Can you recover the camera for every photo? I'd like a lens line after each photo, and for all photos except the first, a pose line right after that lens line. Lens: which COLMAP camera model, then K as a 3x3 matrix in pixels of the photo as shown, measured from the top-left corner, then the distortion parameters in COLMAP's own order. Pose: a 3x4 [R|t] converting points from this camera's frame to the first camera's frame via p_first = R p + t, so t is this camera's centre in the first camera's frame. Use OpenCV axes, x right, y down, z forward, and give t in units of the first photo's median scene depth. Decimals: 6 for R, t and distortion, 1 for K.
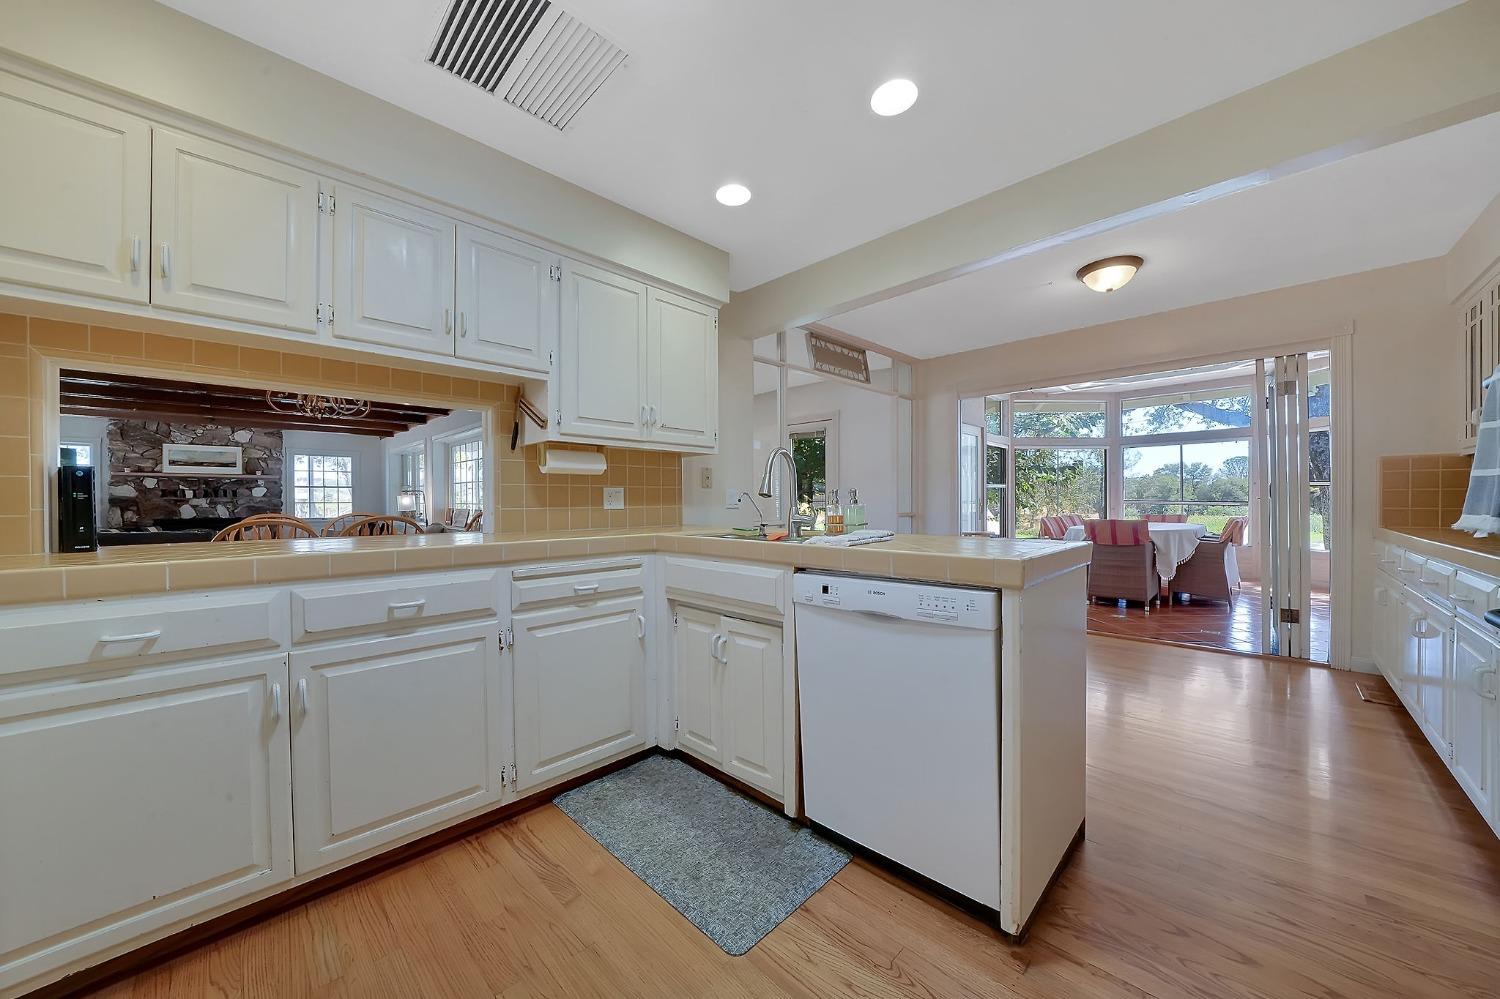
lens RADIAL K [[518.5, 0, 748.2], [0, 518.5, 503.8], [0, 0, 1]] dist [-0.019368, 0.000549]
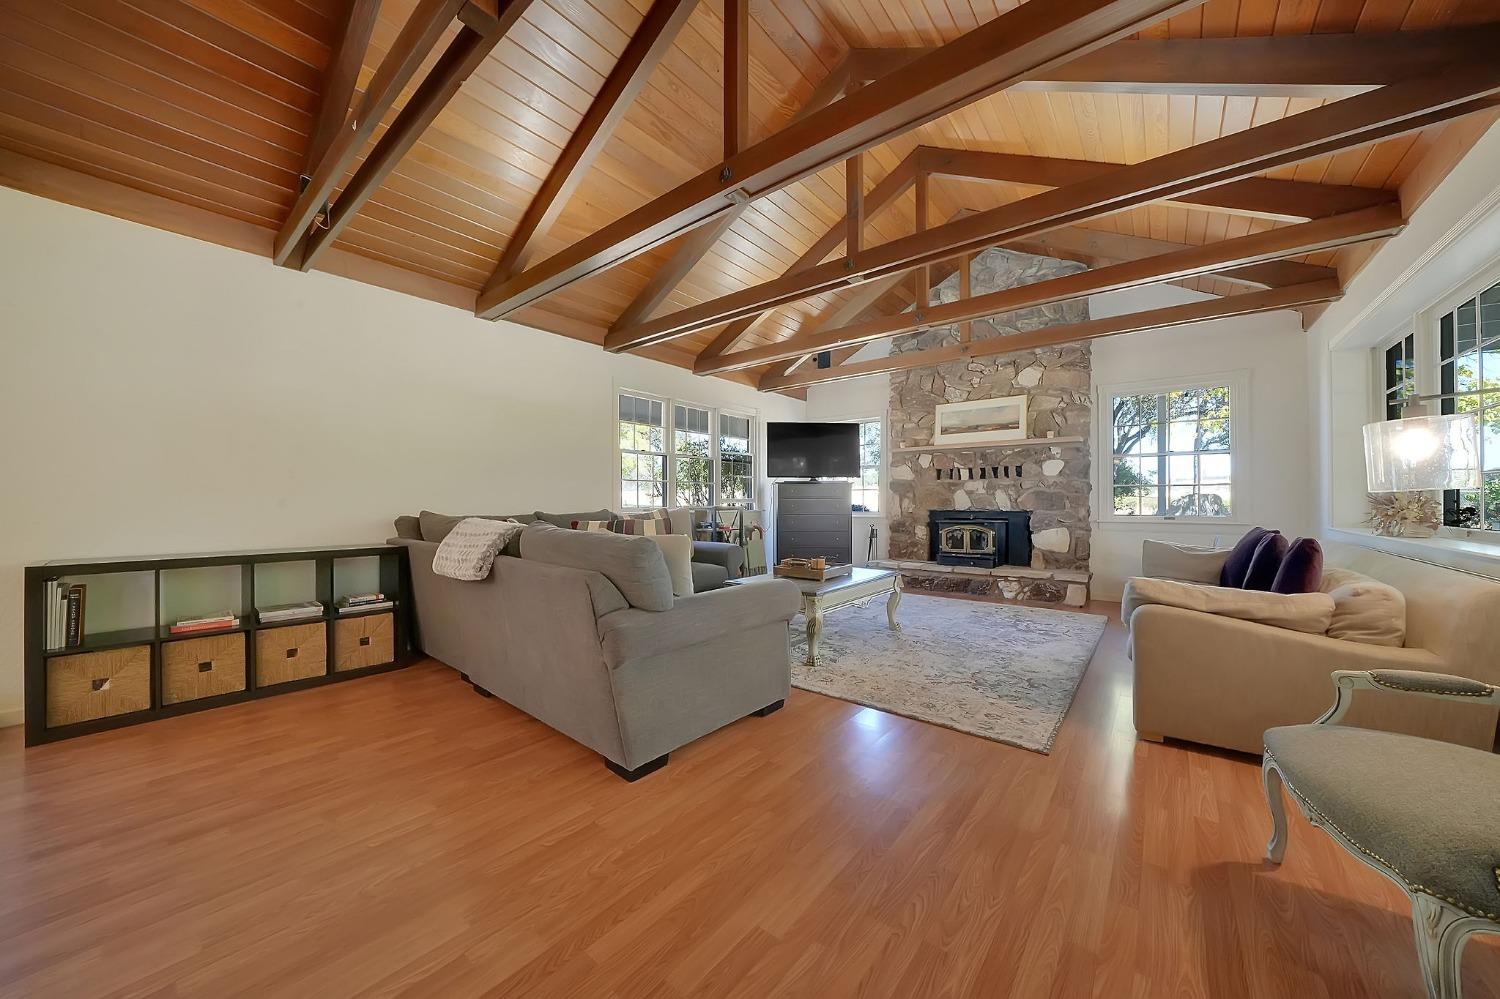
lens RADIAL K [[518.5, 0, 739.2], [0, 518.5, 499.9], [0, 0, 1]] dist [-0.019368, 0.000549]
pose [[0.090322, 0.004025, -0.995904, -0.428988], [0.000462, 0.999992, 0.004083, 0.012004], [0.995913, -0.000829, 0.090319, 0.624633]]
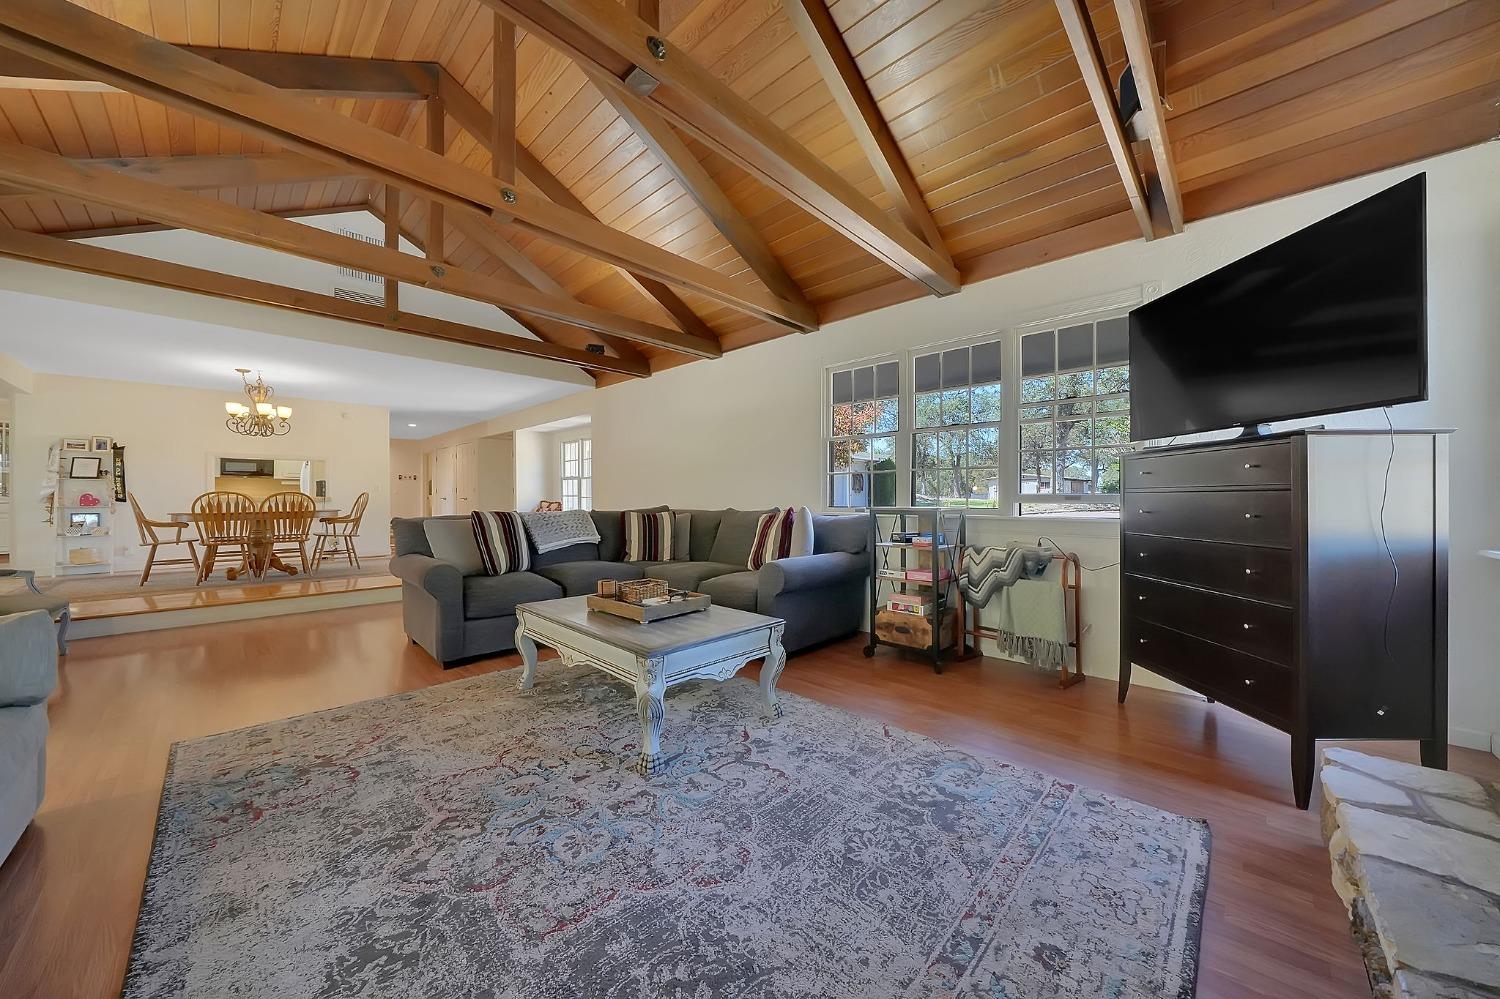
lens RADIAL K [[518.5, 0, 749.9], [0, 518.5, 499.0], [0, 0, 1]] dist [-0.019368, 0.000549]
pose [[-0.999865, 0.007357, -0.014685, -0.947813], [0.007302, 0.999966, 0.003863, 0.013225], [0.014713, 0.003755, -0.999885, 1.051504]]
